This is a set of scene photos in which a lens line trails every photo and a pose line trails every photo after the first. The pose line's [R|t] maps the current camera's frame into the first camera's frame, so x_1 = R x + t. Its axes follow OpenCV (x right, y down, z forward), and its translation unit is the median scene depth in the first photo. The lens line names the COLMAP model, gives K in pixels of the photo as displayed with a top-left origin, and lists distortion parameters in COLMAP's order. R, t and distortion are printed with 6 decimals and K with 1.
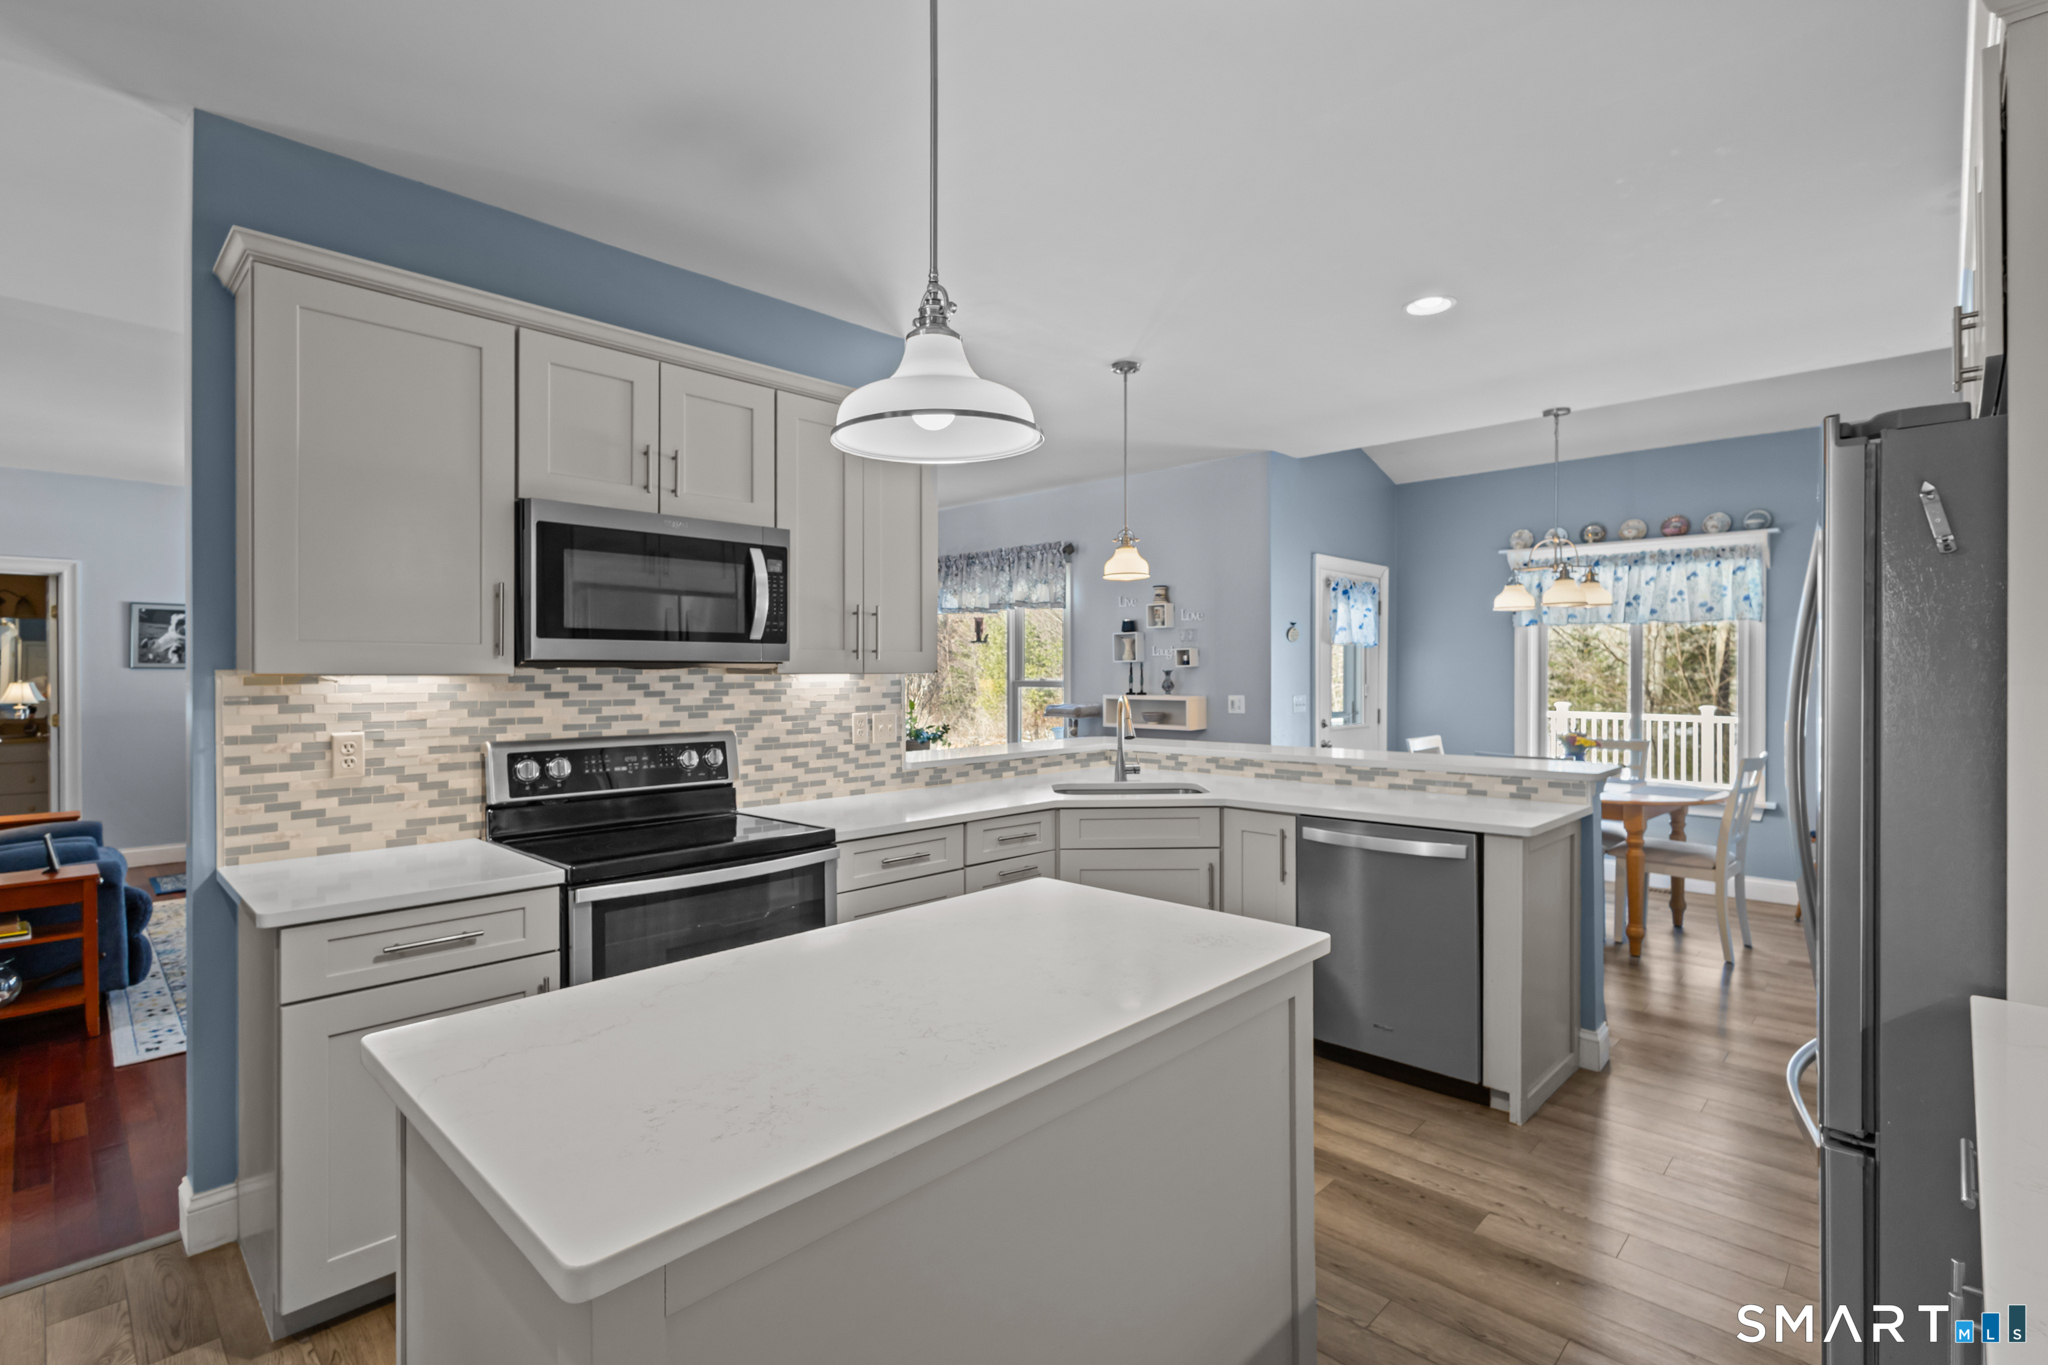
lens RADIAL K [[948.1, 0, 1025.0], [0, 948.1, 674.8], [0, 0, 1]] dist [0.007024, -0.003460]
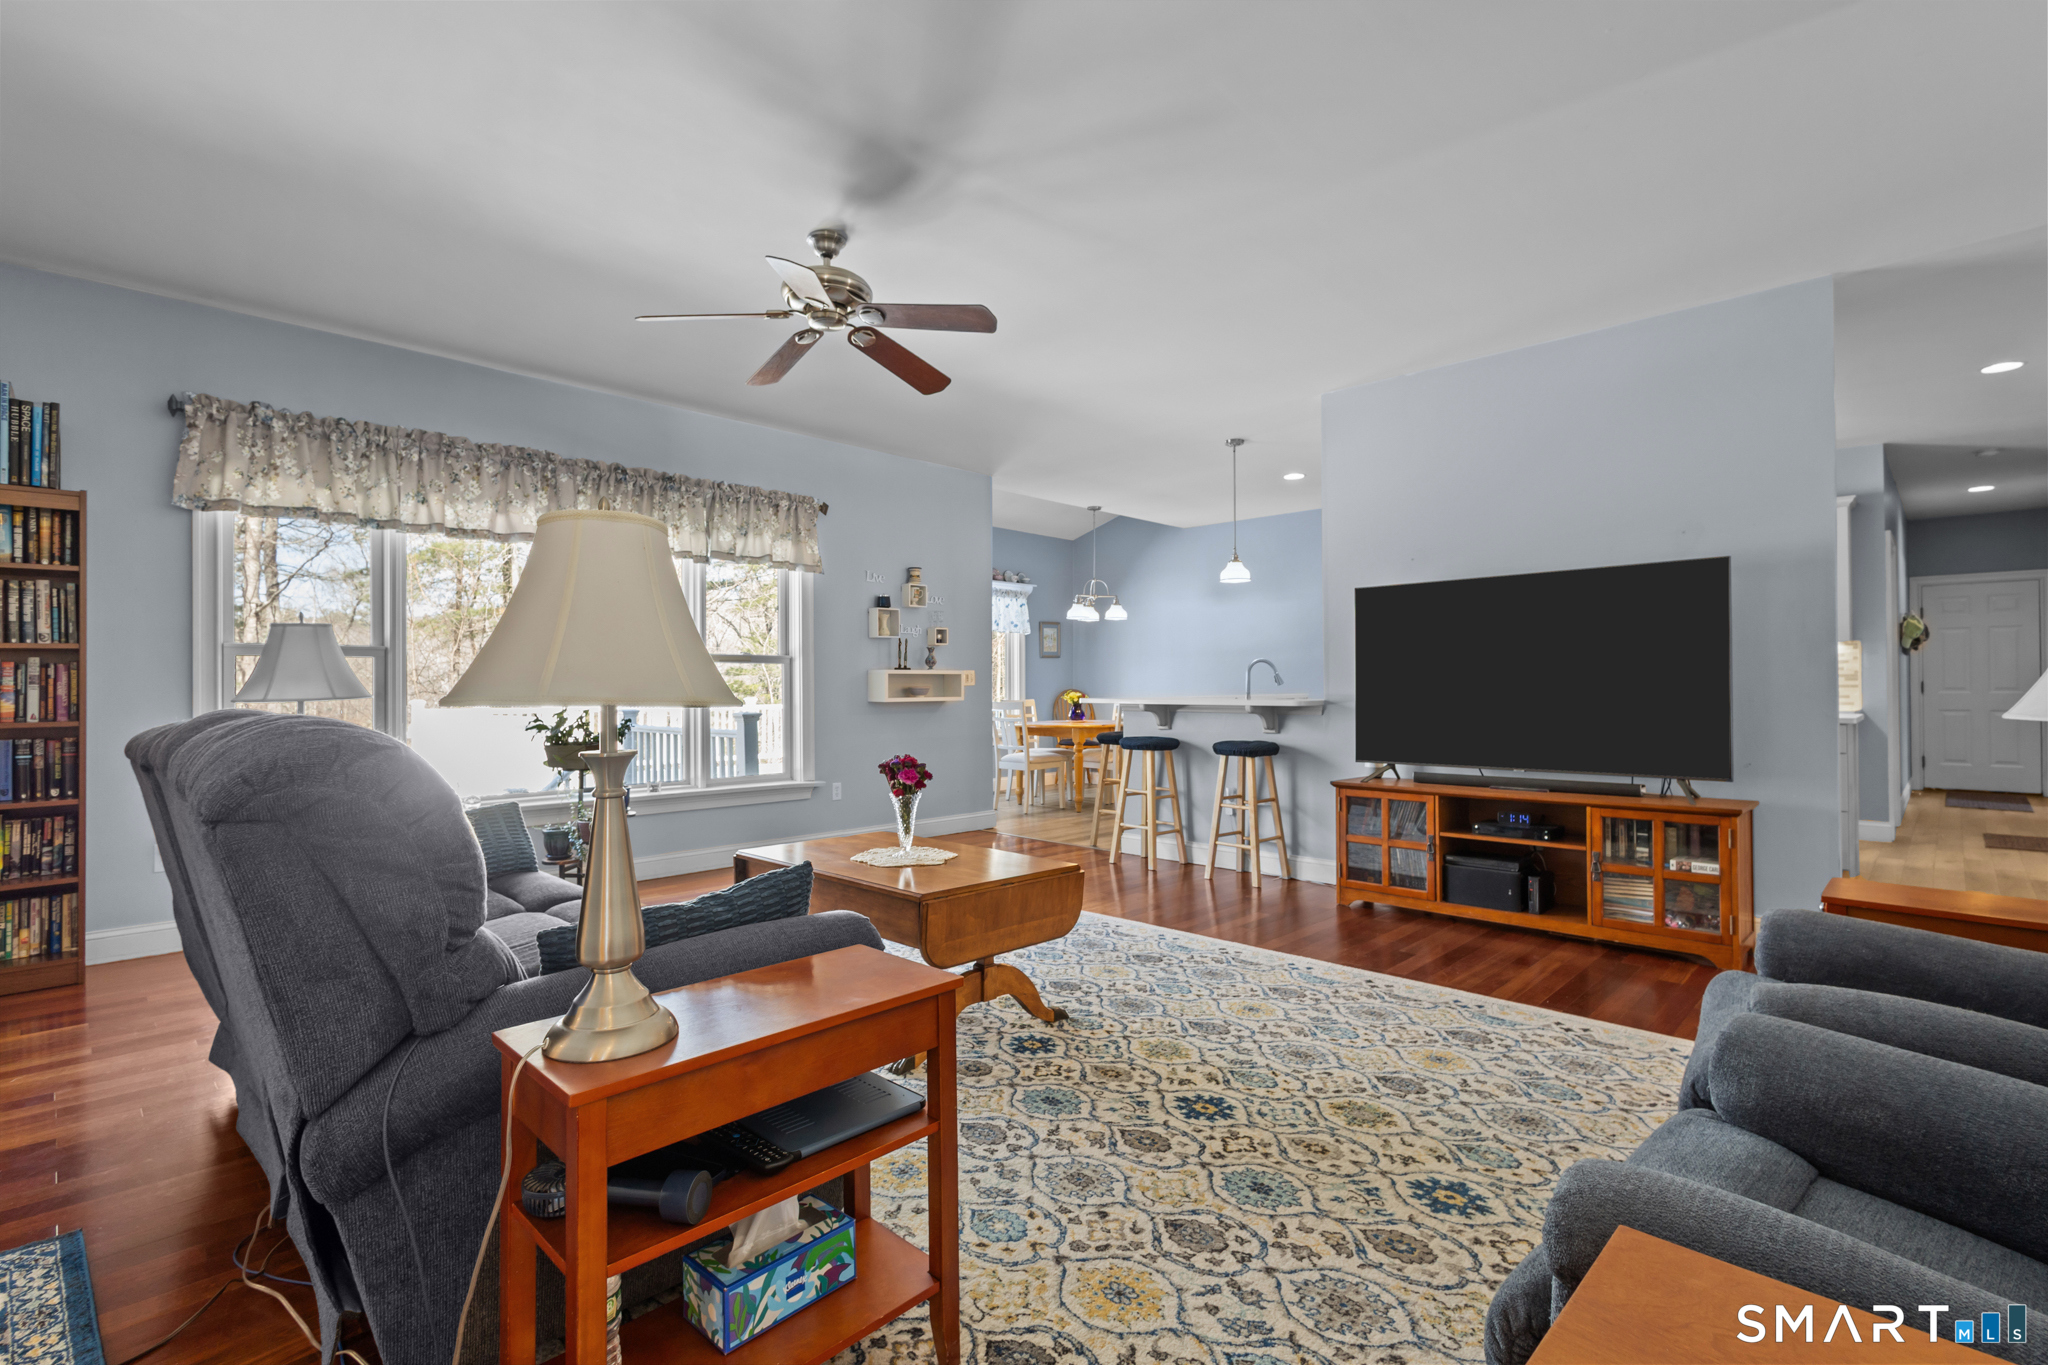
lens RADIAL K [[948.1, 0, 1024.7], [0, 948.1, 675.1], [0, 0, 1]] dist [0.007024, -0.003460]
pose [[-0.001172, 0.015020, 0.999887, -0.975662], [0.005662, 0.999871, -0.015013, 0.045920], [-0.999983, 0.005644, -0.001257, 0.928278]]
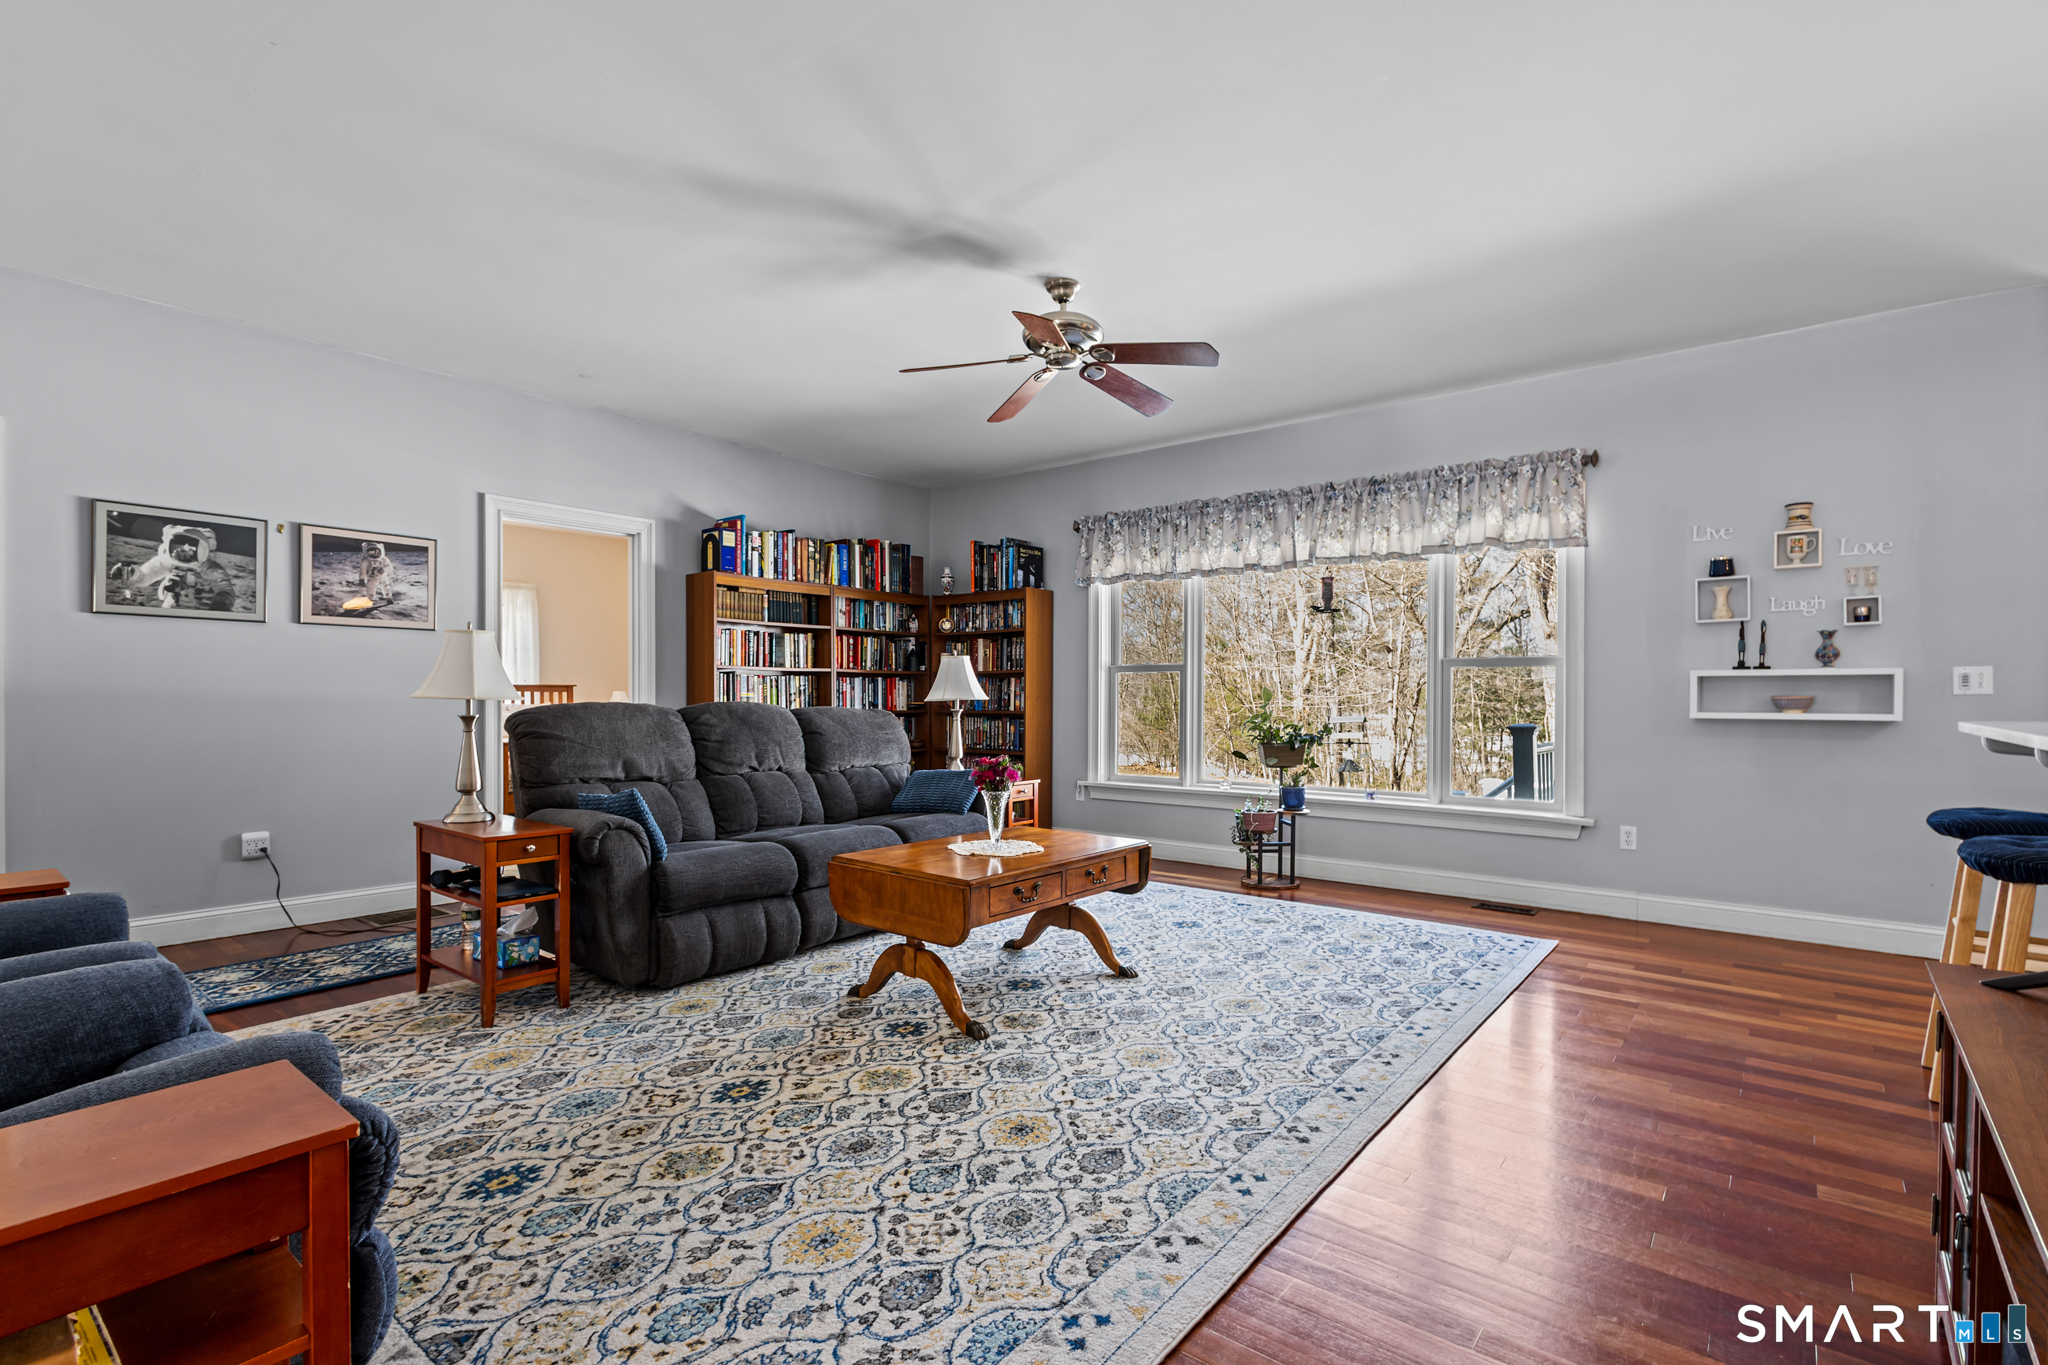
lens RADIAL K [[948.1, 0, 1030.9], [0, 948.1, 699.4], [0, 0, 1]] dist [0.007024, -0.003460]
pose [[0.995181, 0.005323, 0.097912, -0.480901], [-0.005718, 0.999977, 0.003750, 0.045216], [-0.097890, -0.004292, 0.995188, 0.413083]]
